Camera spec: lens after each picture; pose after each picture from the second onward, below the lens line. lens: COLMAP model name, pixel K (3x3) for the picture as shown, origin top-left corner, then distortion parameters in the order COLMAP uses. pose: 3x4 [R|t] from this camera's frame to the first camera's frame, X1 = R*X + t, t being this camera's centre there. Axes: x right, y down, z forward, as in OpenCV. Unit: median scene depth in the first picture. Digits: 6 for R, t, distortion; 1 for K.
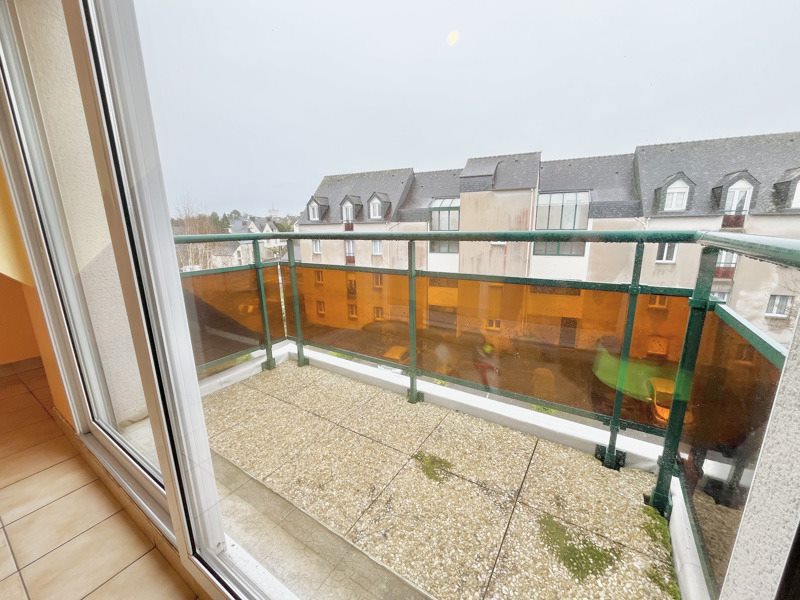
lens RADIAL K [[322.5, 0, 400.4], [0, 322.5, 299.1], [0, 0, 1]] dist [-0.003122, -0.000166]
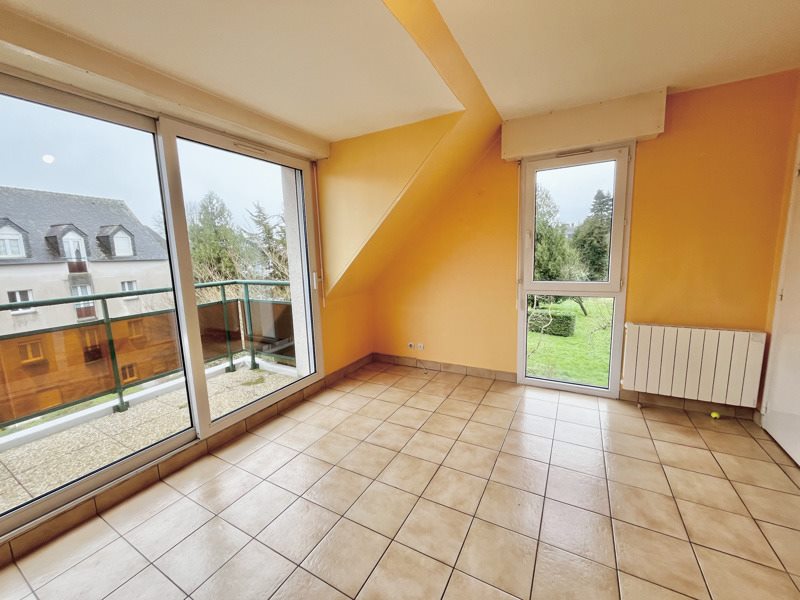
lens RADIAL K [[322.5, 0, 398.4], [0, 322.5, 298.3], [0, 0, 1]] dist [-0.003122, -0.000166]
pose [[-0.060796, -0.126552, 0.990095, -1.355780], [0.255690, 0.956858, 0.138005, -0.038702], [-0.964845, 0.261548, -0.025815, -0.249480]]
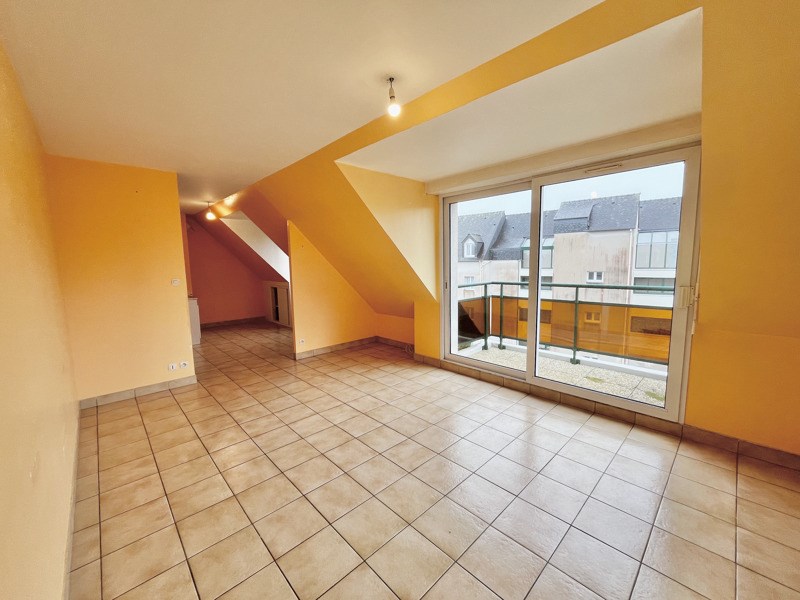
lens RADIAL K [[322.5, 0, 397.1], [0, 322.5, 300.3], [0, 0, 1]] dist [-0.003122, -0.000166]
pose [[0.970599, 0.025003, -0.239399, -0.576193], [-0.049063, 0.994260, -0.095077, 0.162745], [0.235647, 0.104027, 0.966255, -1.304637]]
